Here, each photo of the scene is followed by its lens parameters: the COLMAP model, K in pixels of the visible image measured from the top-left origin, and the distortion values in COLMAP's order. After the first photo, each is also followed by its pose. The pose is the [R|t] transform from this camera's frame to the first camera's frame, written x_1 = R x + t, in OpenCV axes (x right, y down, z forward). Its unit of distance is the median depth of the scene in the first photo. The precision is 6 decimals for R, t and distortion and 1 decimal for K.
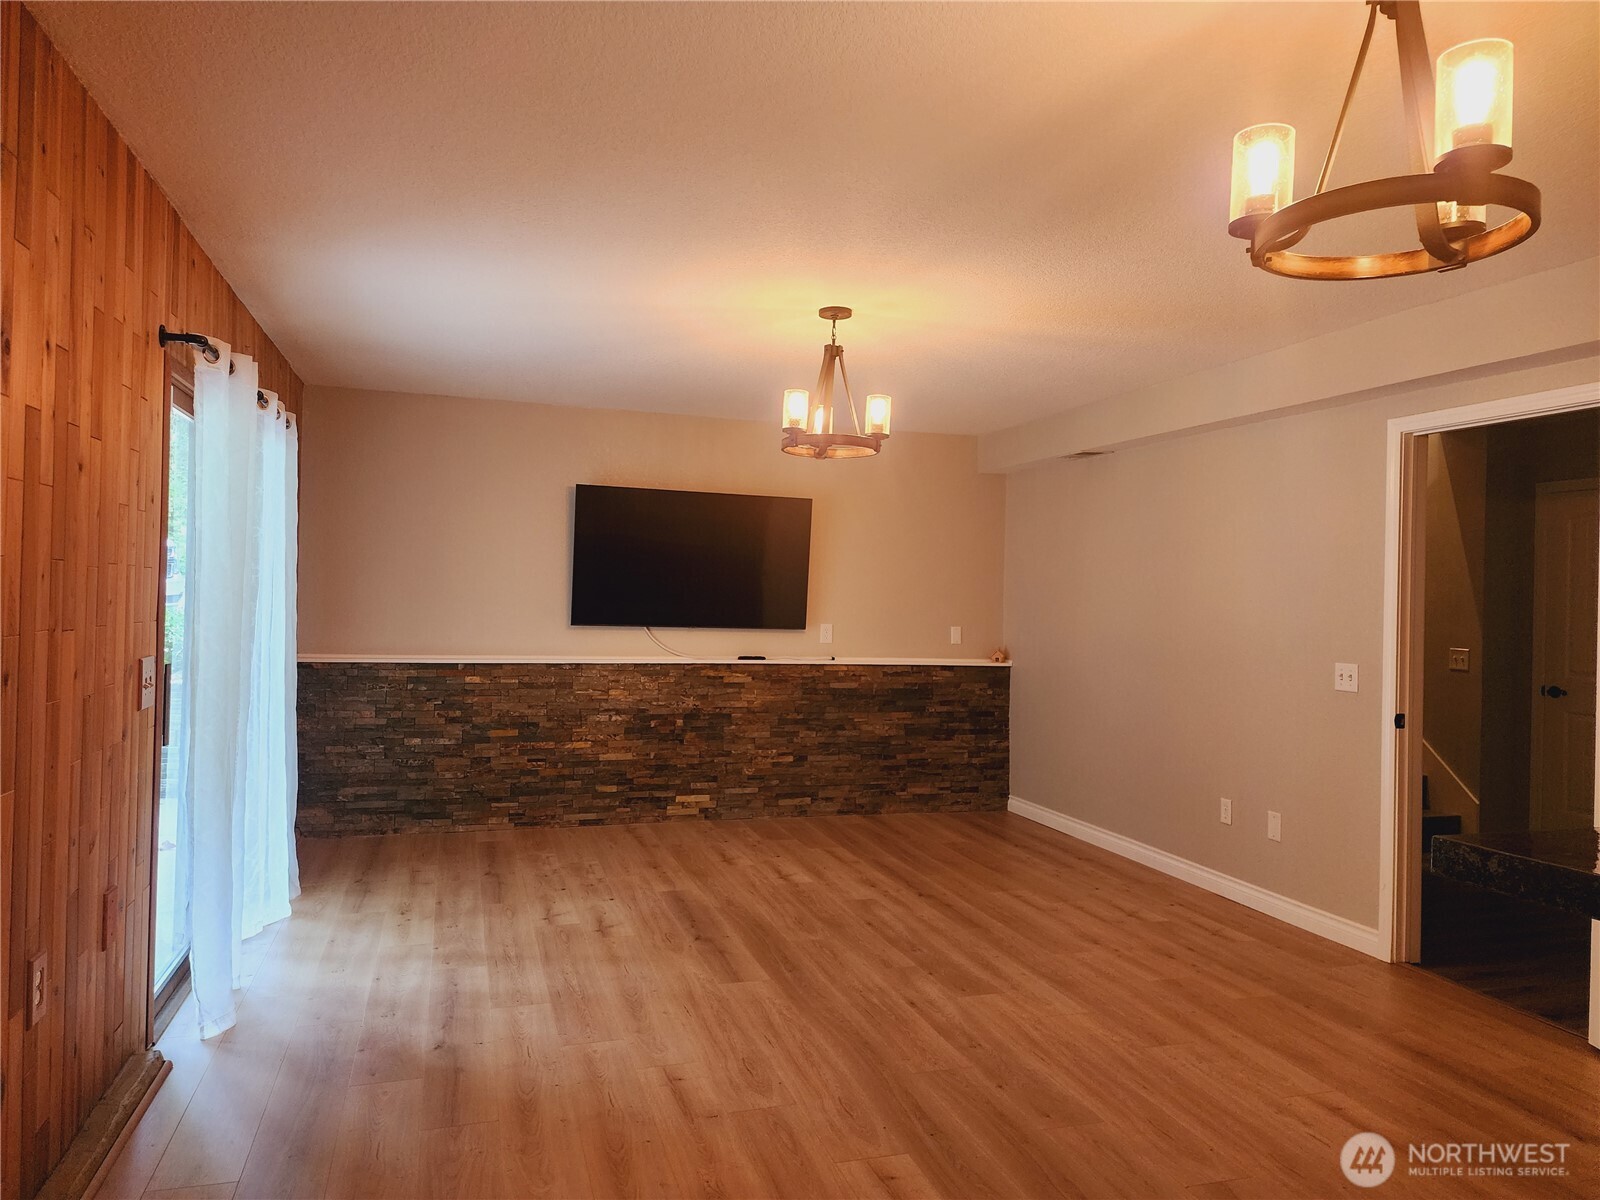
lens RADIAL K [[1032.5, 0, 800.6], [0, 1032.5, 582.9], [0, 0, 1]] dist [0.113050, -0.116751]
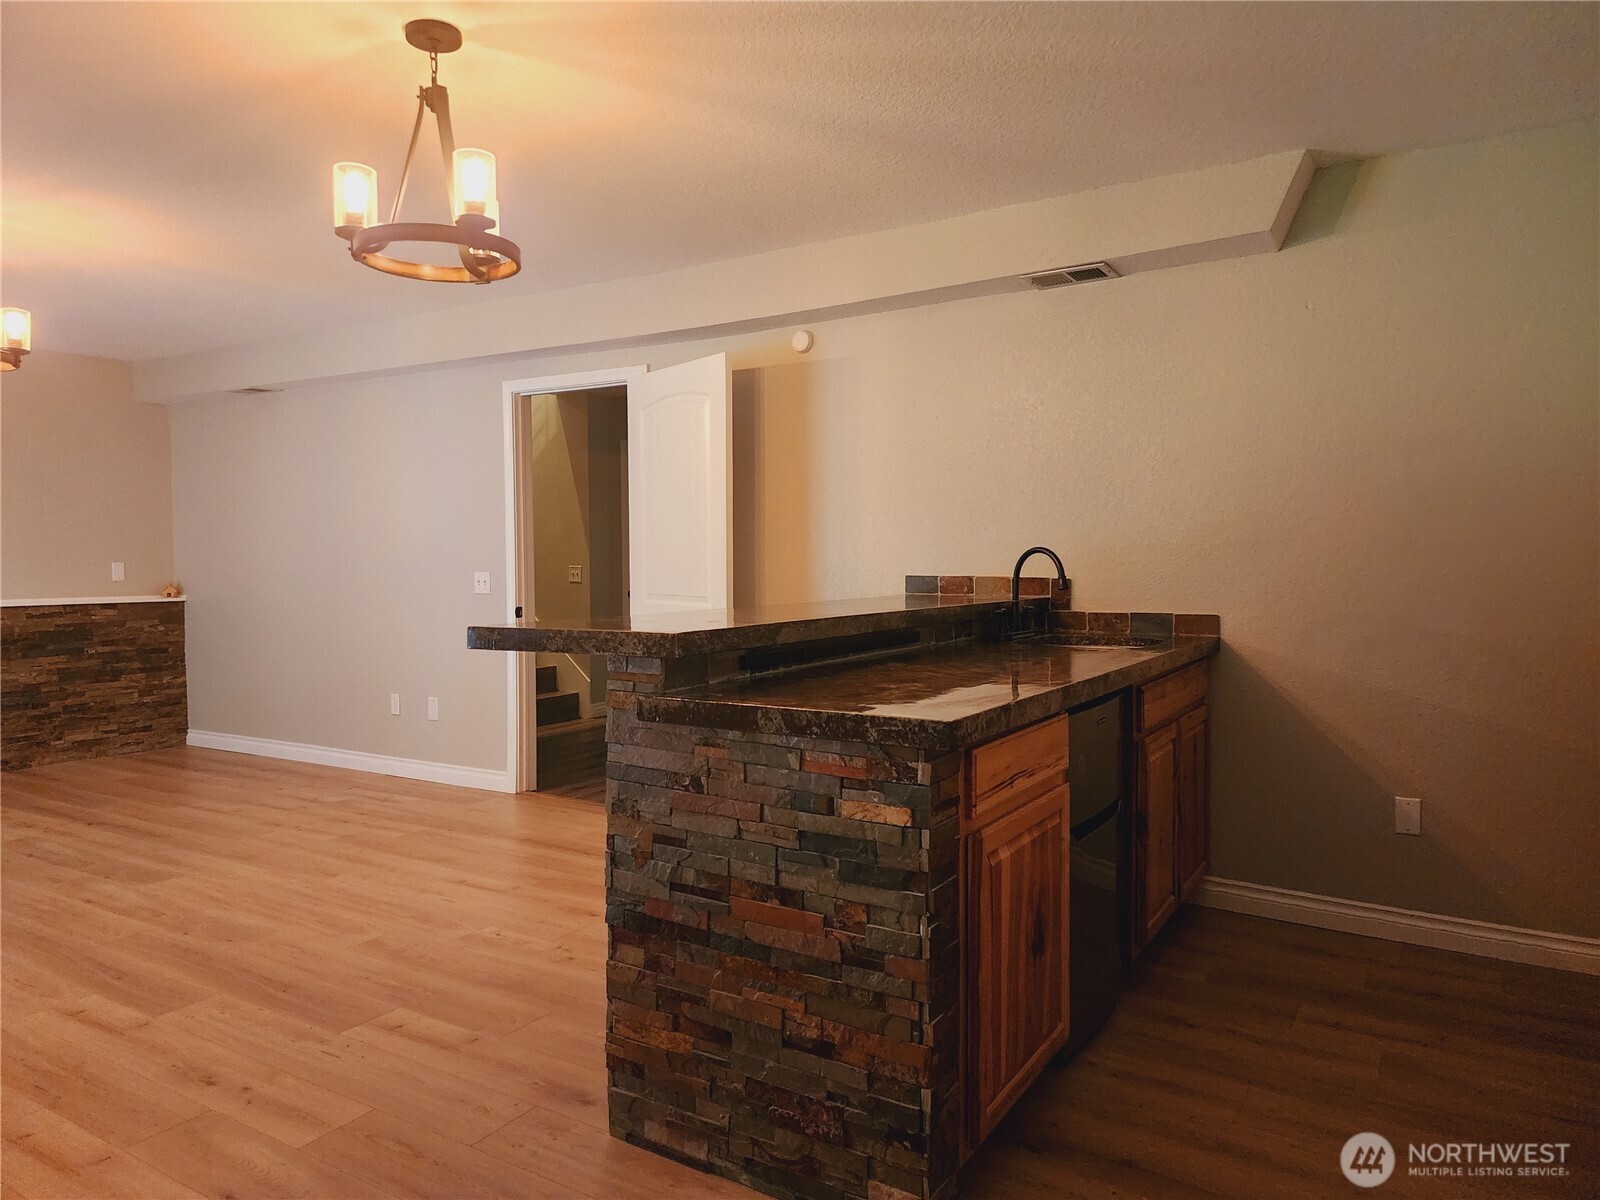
lens RADIAL K [[1071.1, 0, 771.8], [0, 1071.1, 594.0], [0, 0, 1]] dist [0.100988, -0.083436]
pose [[0.768604, -0.049337, 0.637819, -0.048461], [0.017293, 0.998260, 0.056379, 0.036426], [-0.639491, -0.032303, 0.768120, -0.235395]]
